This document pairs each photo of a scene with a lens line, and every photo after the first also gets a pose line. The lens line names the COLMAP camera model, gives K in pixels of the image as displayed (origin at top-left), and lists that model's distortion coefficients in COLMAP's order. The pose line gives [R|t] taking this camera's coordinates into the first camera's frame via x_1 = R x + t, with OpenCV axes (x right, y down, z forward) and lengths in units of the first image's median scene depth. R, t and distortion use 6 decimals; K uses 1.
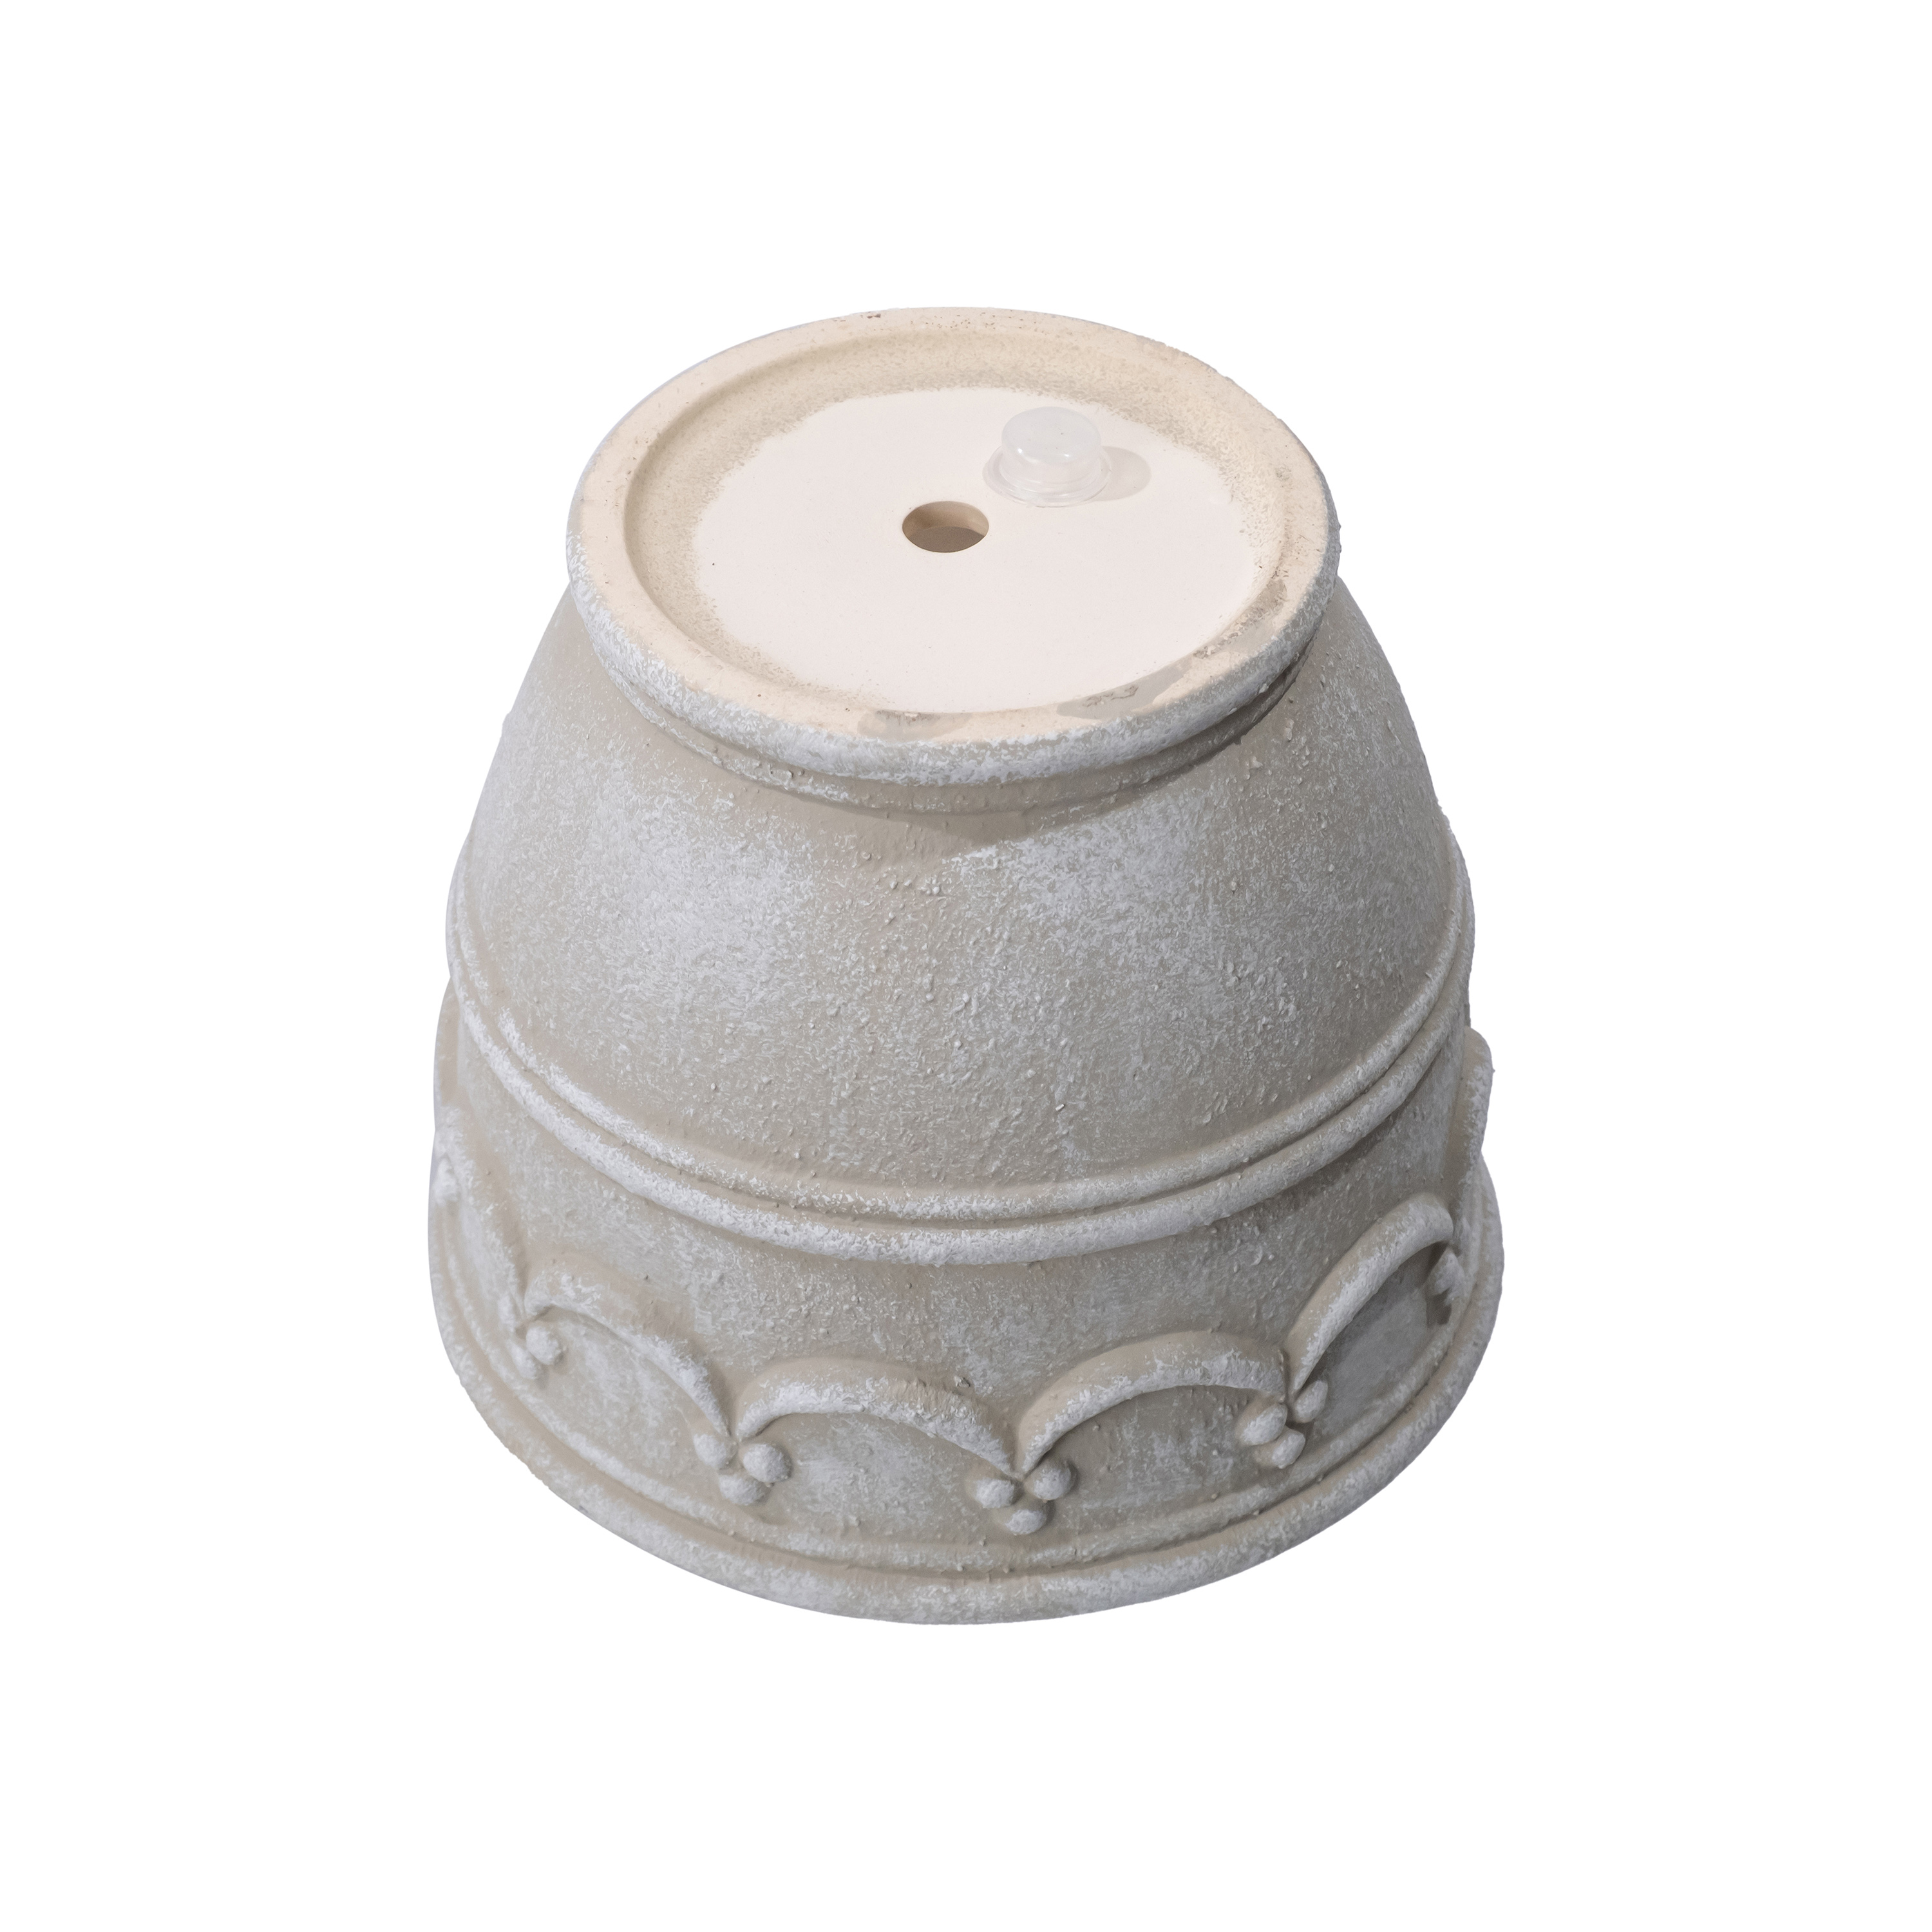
lens RADIAL K [[6240.2, 0, 965.1], [0, 6240.2, 962.0], [0, 0, 1]] dist [-0.049827, 0.000000]
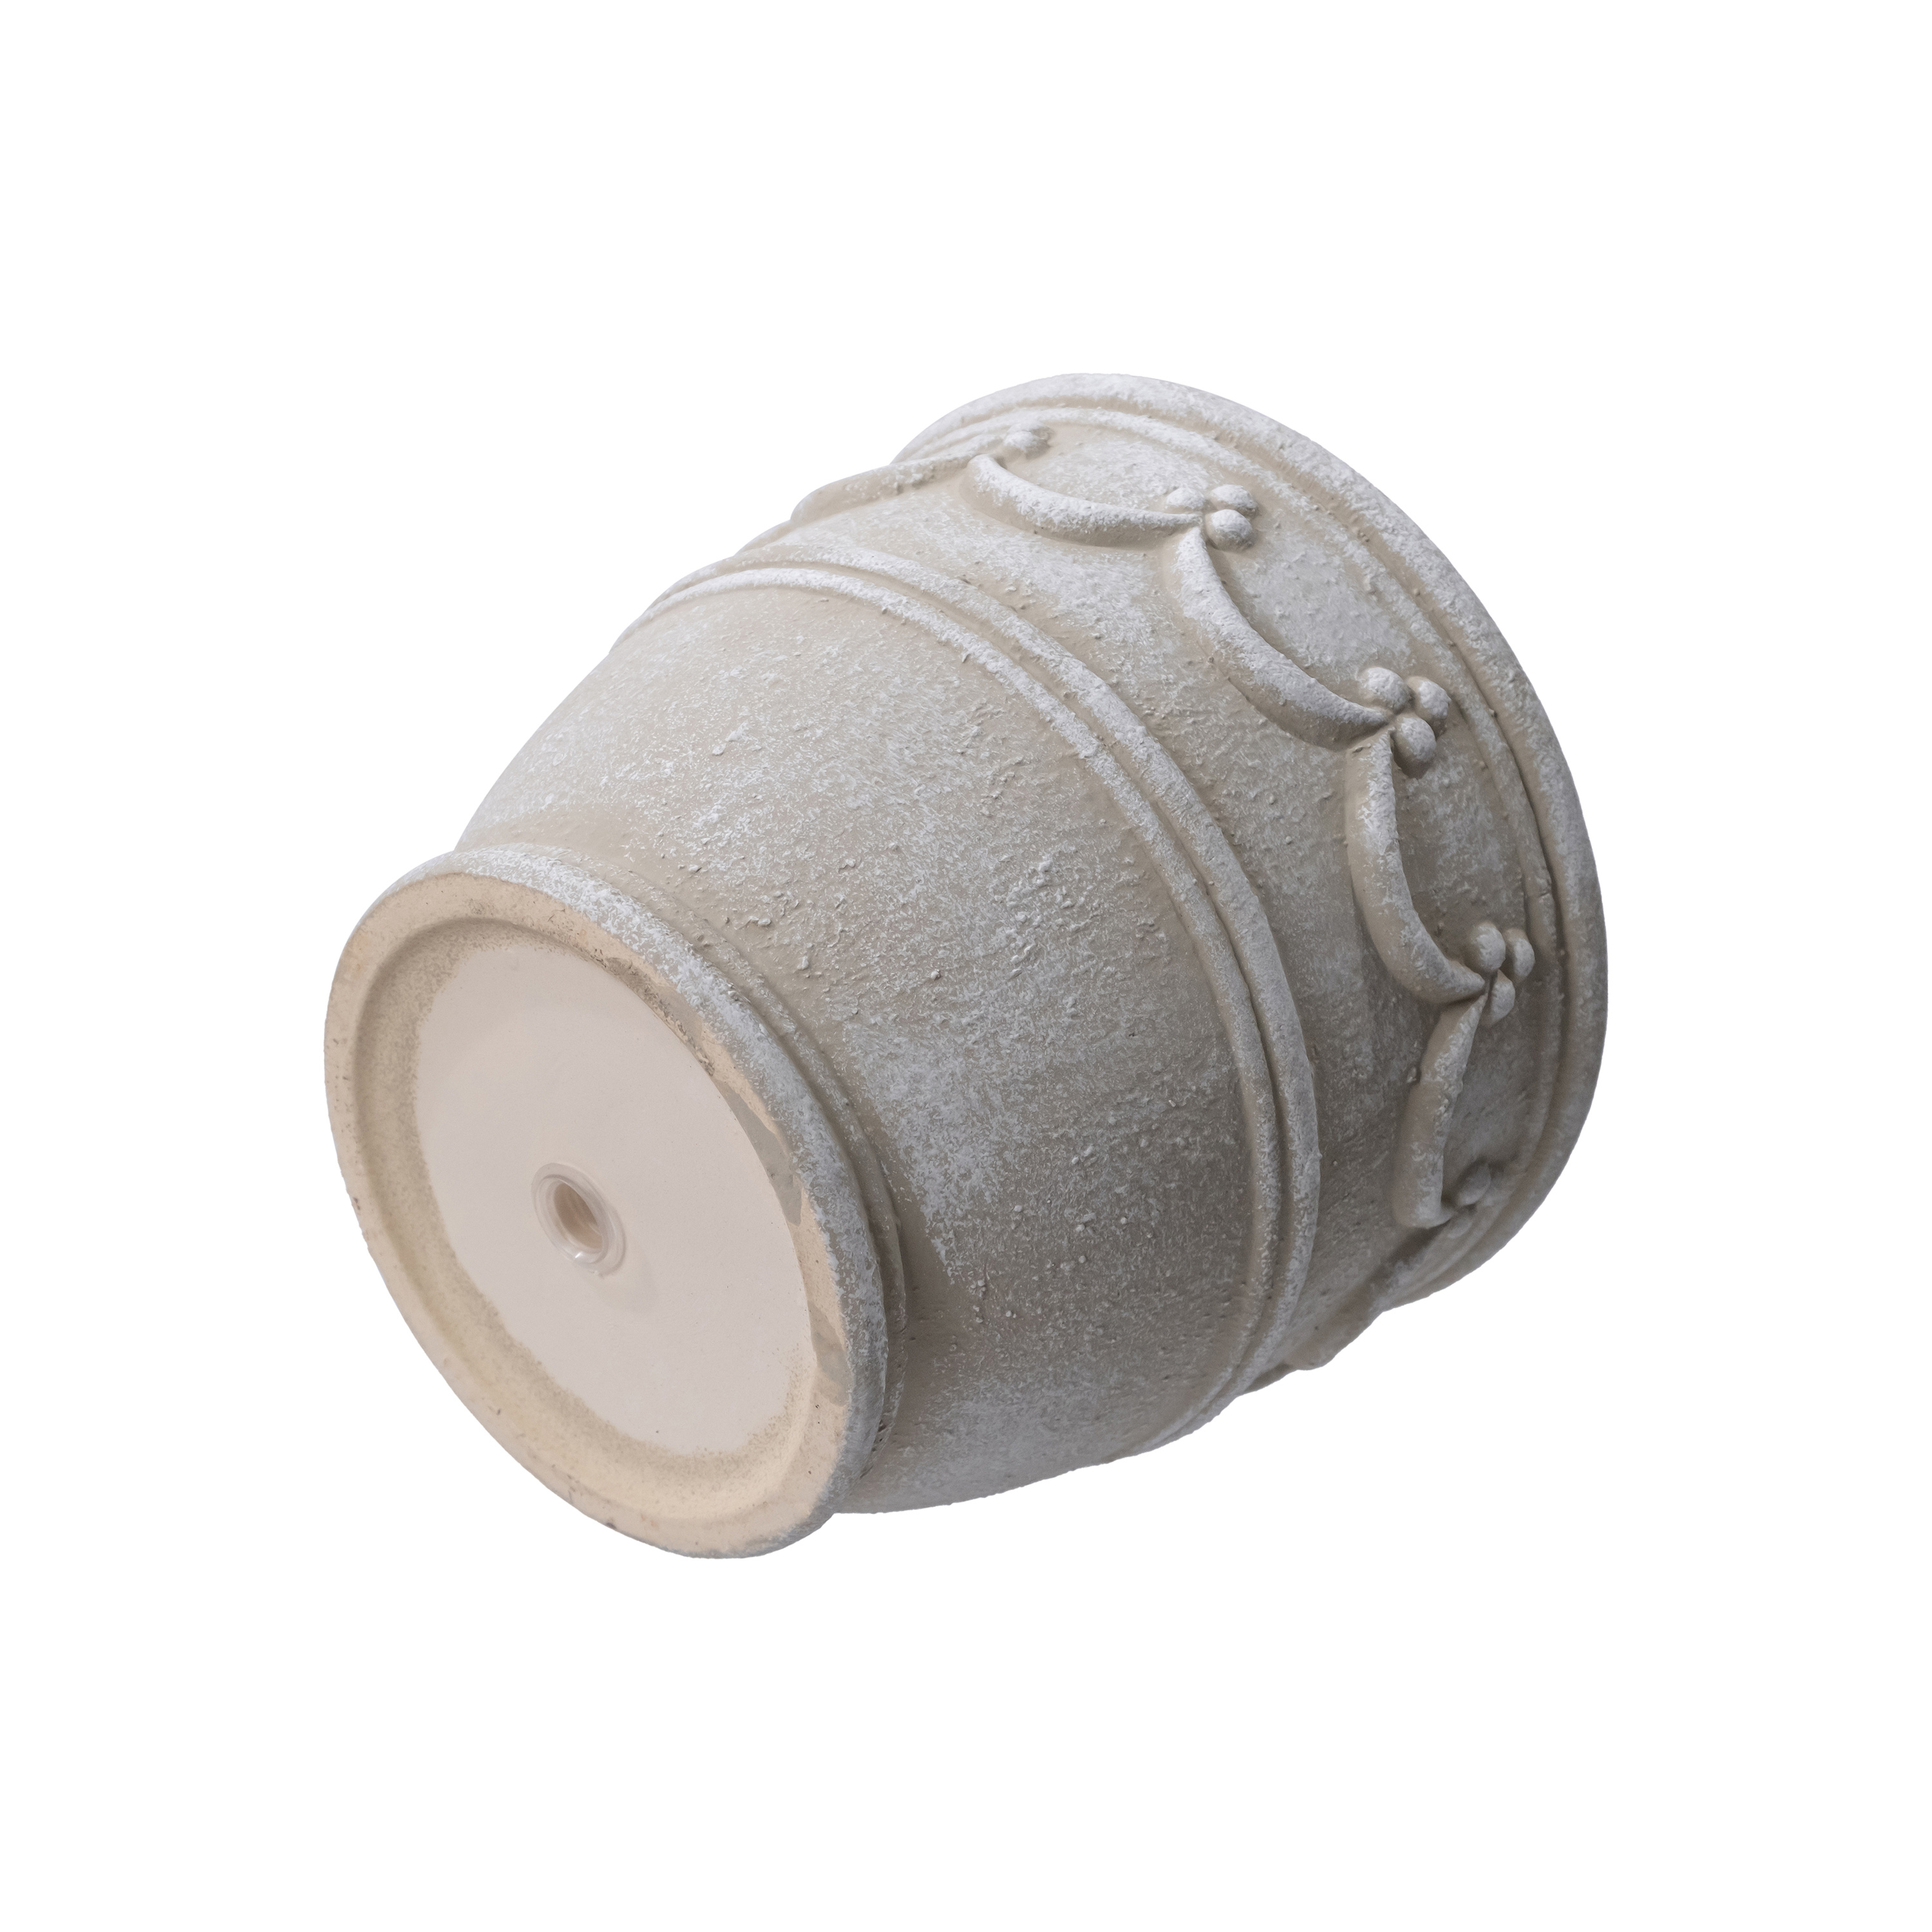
lens RADIAL K [[3620.8, 0, 977.6], [0, 3620.8, 961.8], [0, 0, 1]] dist [-0.024626, 0.000000]
pose [[-0.081802, -0.884546, -0.459224, 0.303647], [0.982544, -0.148819, 0.111630, -0.068389], [-0.167083, -0.442076, 0.881279, 0.511553]]
